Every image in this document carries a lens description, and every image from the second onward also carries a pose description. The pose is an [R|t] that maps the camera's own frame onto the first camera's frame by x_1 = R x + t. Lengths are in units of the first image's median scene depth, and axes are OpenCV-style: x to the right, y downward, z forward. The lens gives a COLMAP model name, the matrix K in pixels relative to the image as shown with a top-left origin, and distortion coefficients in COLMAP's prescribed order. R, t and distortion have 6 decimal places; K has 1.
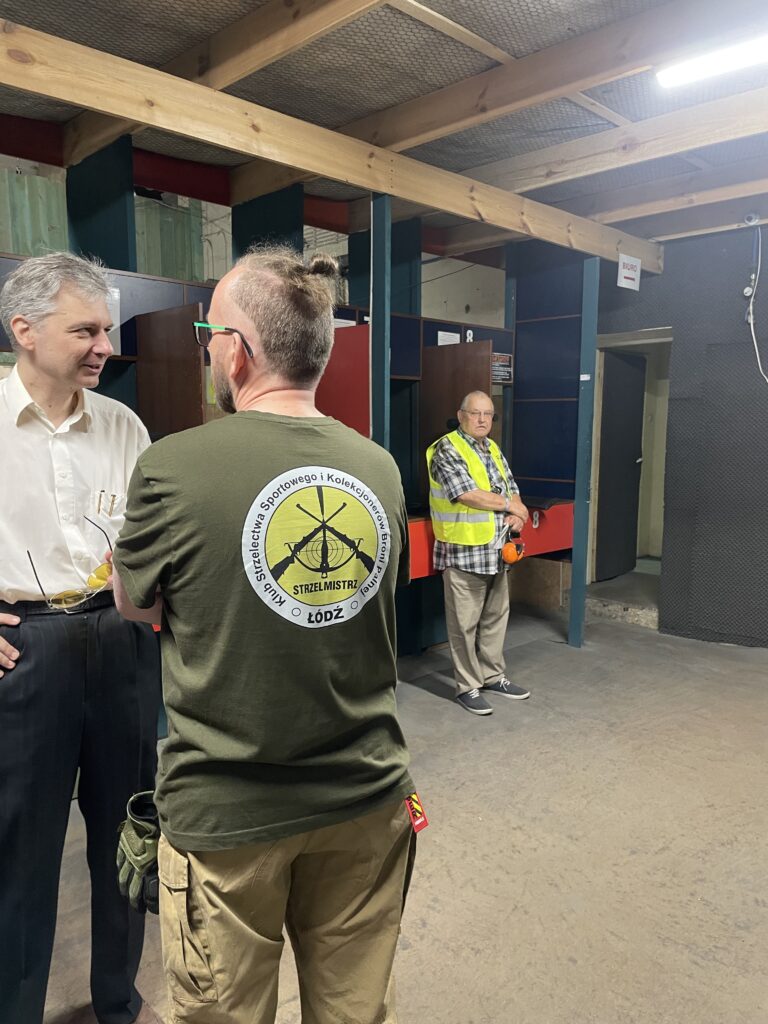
lens RADIAL K [[760.6, 0, 384.0], [0, 760.6, 512.0], [0, 0, 1]] dist [0.086372, -0.108134]
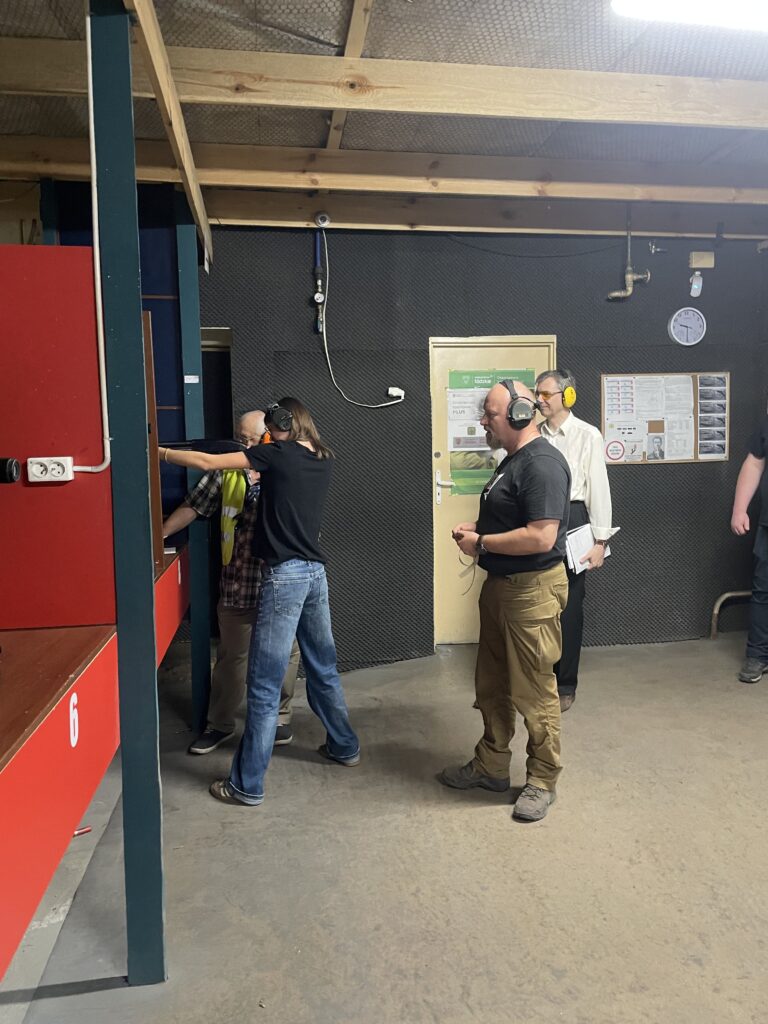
lens RADIAL K [[761.8, 0, 377.7], [0, 761.8, 501.4], [0, 0, 1]] dist [0.092592, -0.117386]
pose [[0.589037, -0.084211, 0.803707, -0.309131], [0.121889, 0.992436, 0.014653, -0.052375], [-0.798861, 0.089332, 0.594845, 0.489938]]
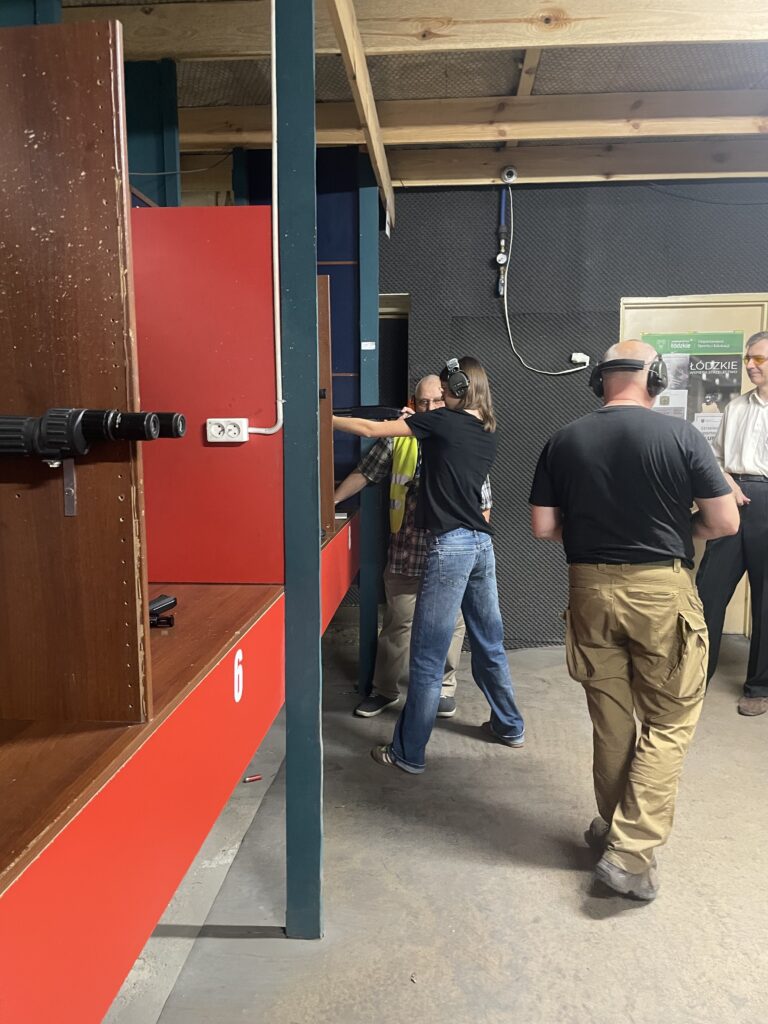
lens RADIAL K [[761.8, 0, 377.7], [0, 761.8, 501.4], [0, 0, 1]] dist [0.092592, -0.117386]
pose [[0.757731, -0.084785, 0.647036, -0.286696], [0.088398, 0.995720, 0.026955, -0.049171], [-0.646553, 0.036772, 0.761983, 0.505609]]
